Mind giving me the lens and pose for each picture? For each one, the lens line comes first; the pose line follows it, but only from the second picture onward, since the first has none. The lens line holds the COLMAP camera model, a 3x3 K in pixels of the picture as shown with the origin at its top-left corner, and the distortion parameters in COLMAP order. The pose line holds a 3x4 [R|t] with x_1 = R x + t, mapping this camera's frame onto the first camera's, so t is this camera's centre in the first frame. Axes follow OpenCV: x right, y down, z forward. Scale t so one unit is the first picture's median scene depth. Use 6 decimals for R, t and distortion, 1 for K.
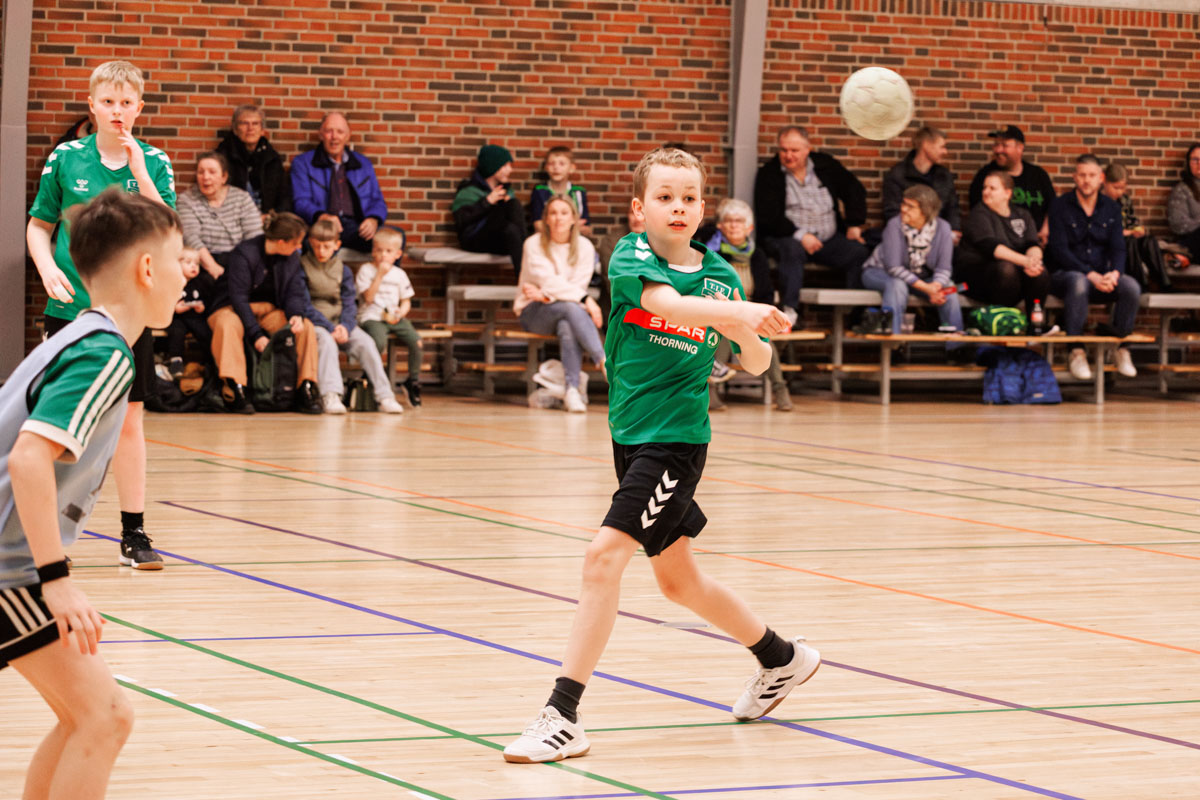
lens RADIAL K [[3971.7, 0, 600.0], [0, 3971.7, 400.0], [0, 0, 1]] dist [-0.337584, 1.531782]
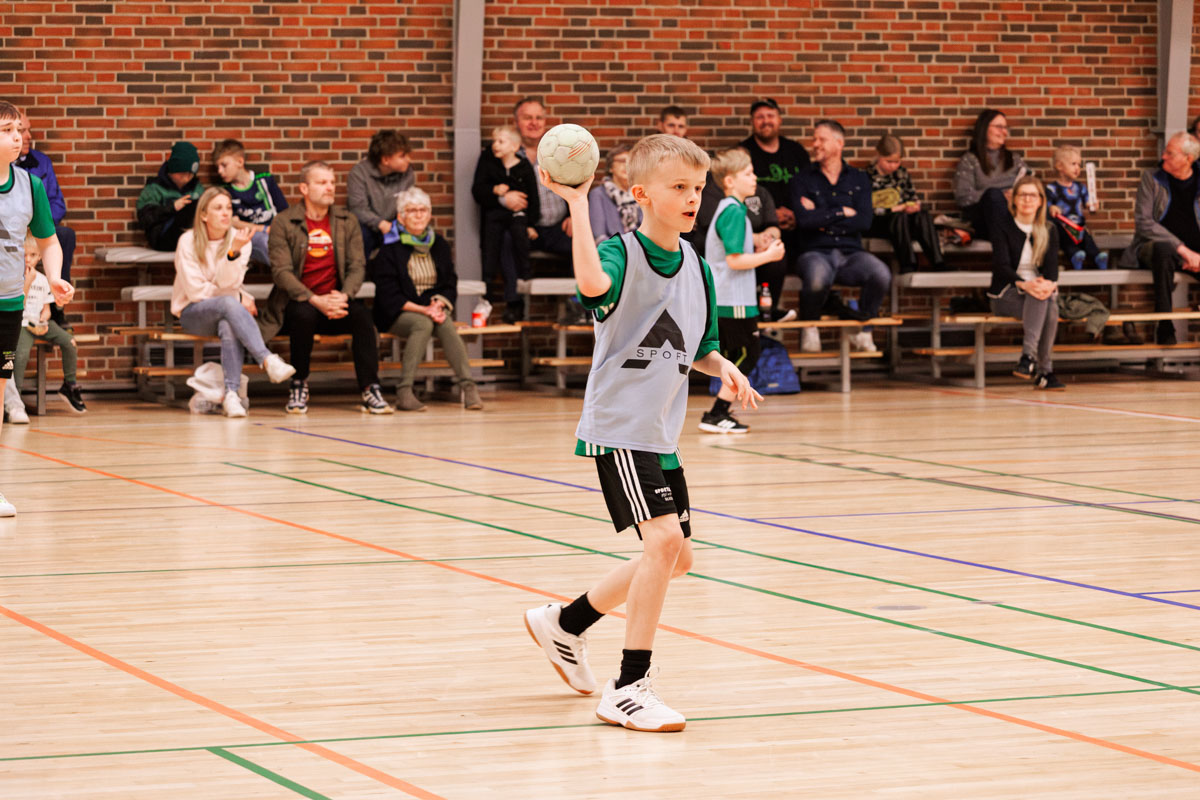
lens RADIAL K [[3971.7, 0, 600.0], [0, 3971.7, 400.0], [0, 0, 1]] dist [-0.337584, 1.531782]
pose [[0.996094, -0.025387, -0.084575, 0.144110], [0.025591, 0.999672, 0.001332, 0.000015], [0.084513, -0.003491, 0.996416, 0.059460]]
